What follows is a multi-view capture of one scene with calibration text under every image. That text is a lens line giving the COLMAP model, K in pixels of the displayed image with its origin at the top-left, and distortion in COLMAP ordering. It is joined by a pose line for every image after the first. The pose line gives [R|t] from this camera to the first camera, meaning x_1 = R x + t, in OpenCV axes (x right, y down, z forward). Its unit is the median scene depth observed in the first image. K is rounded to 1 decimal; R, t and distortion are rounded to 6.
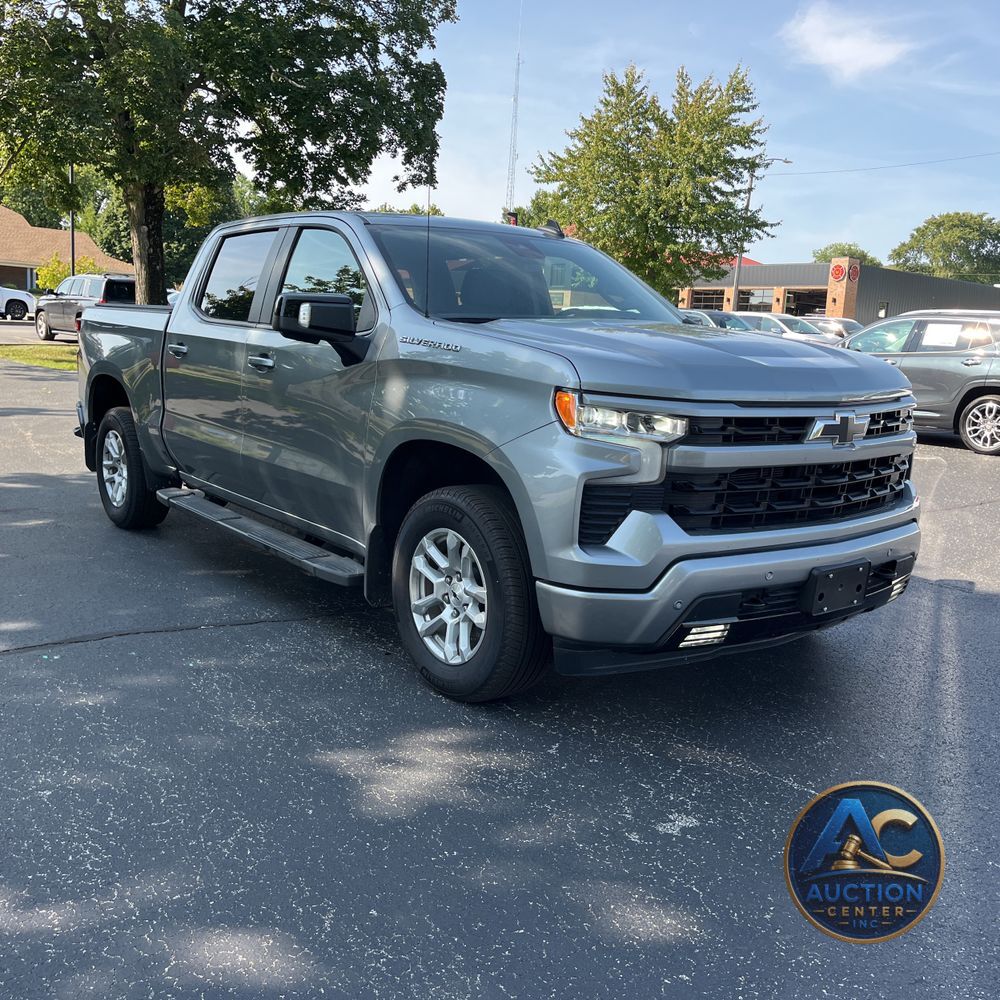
lens RADIAL K [[1008.4, 0, 500.0], [0, 1008.4, 500.0], [0, 0, 1]] dist [0.038747, 0.012138]
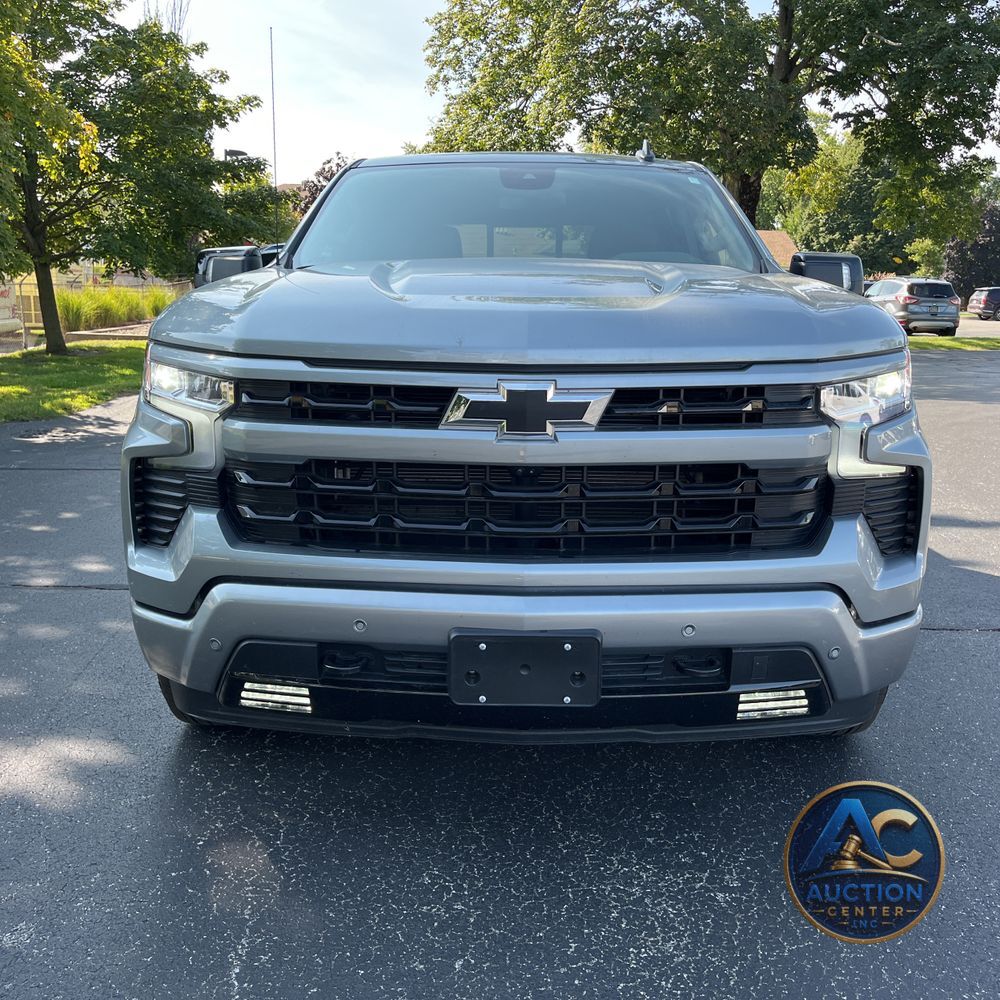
lens RADIAL K [[989.7, 0, 500.0], [0, 989.7, 500.0], [0, 0, 1]] dist [0.053872, 0.025123]
pose [[0.817558, 0.091783, -0.568485, 0.684472], [-0.083638, 0.995674, 0.040470, -0.039412], [0.569740, 0.014461, 0.821698, 0.509709]]
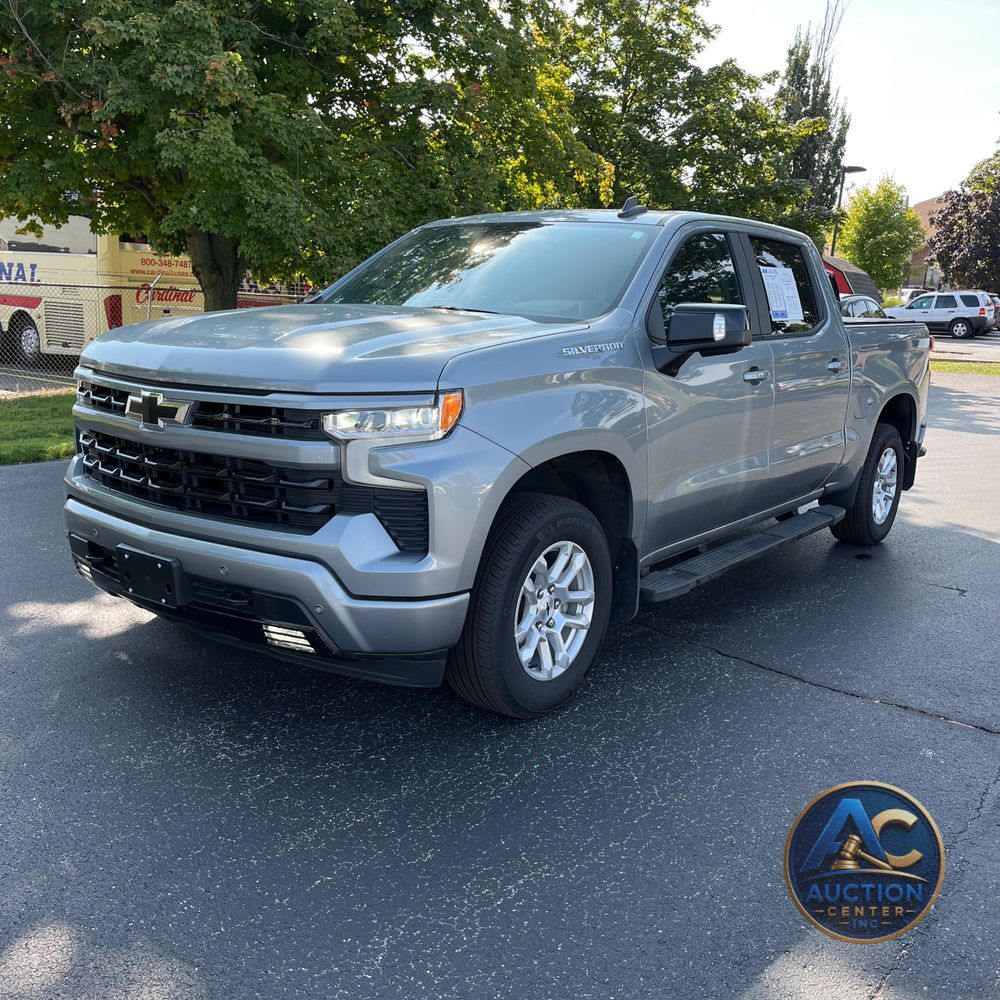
lens RADIAL K [[1036.5, 0, 501.0], [0, 1036.5, 512.4], [0, 0, 1]] dist [0.014621, 0.018739]
pose [[0.318617, 0.174147, -0.931749, 1.405884], [-0.189477, 0.974840, 0.117409, -0.156056], [0.928753, 0.139136, 0.343598, 1.001572]]
